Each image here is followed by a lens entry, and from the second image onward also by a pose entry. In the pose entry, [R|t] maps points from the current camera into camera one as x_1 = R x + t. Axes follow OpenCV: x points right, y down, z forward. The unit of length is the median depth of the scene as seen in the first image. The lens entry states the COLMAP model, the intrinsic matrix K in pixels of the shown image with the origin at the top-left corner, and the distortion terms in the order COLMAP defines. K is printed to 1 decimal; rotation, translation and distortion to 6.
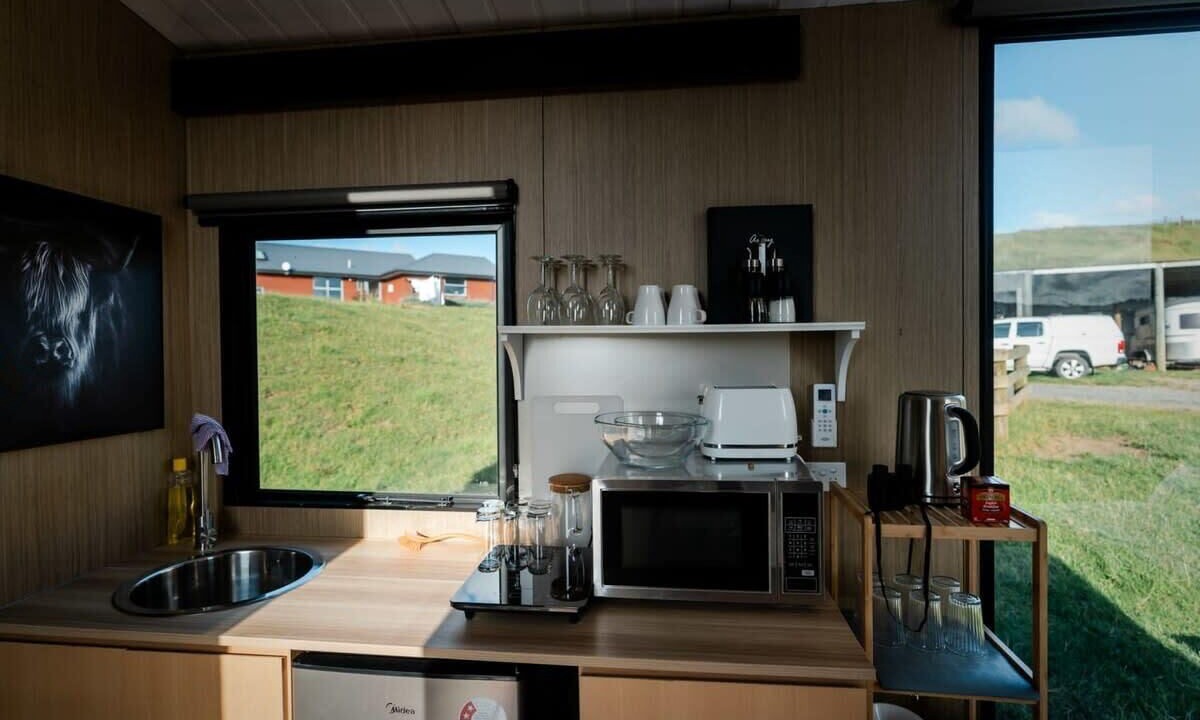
lens RADIAL K [[617.7, 0, 614.6], [0, 617.7, 355.4], [0, 0, 1]] dist [0.000780, 0.000445]
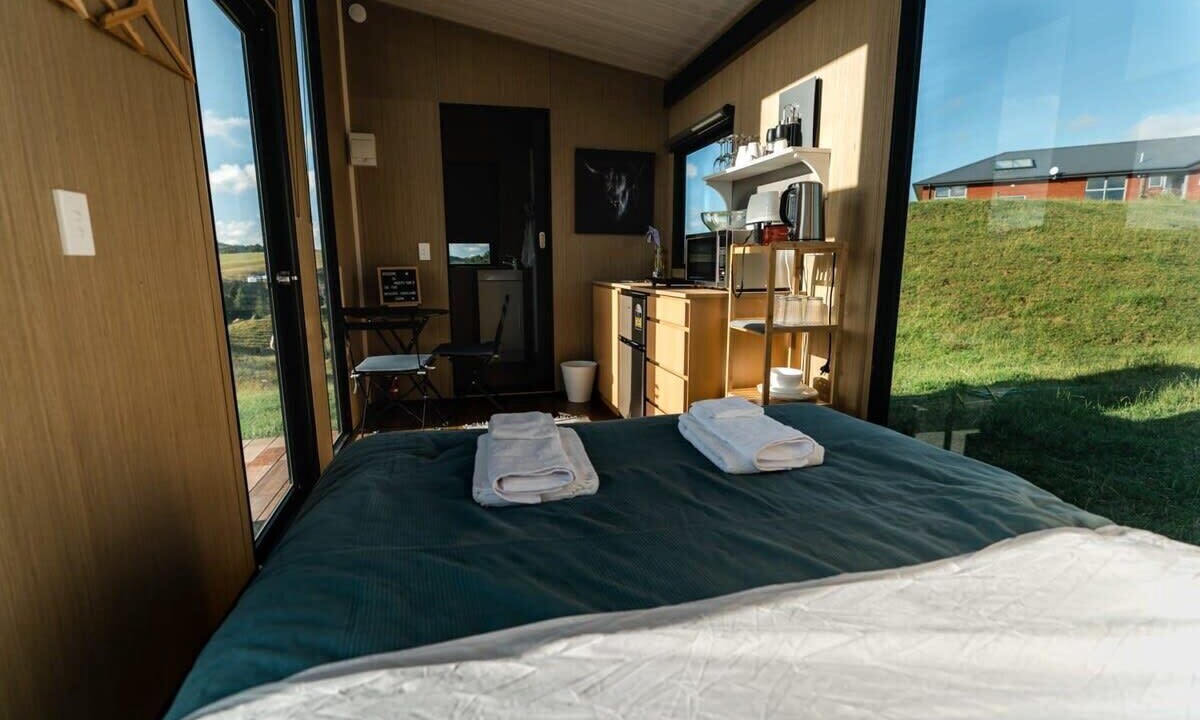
lens RADIAL K [[617.7, 0, 614.6], [0, 617.7, 355.4], [0, 0, 1]] dist [0.000780, 0.000445]
pose [[0.363284, 0.132724, -0.922177, 0.297654], [-0.017509, 0.990599, 0.135674, 0.046972], [0.931514, -0.033141, 0.362192, -0.022520]]
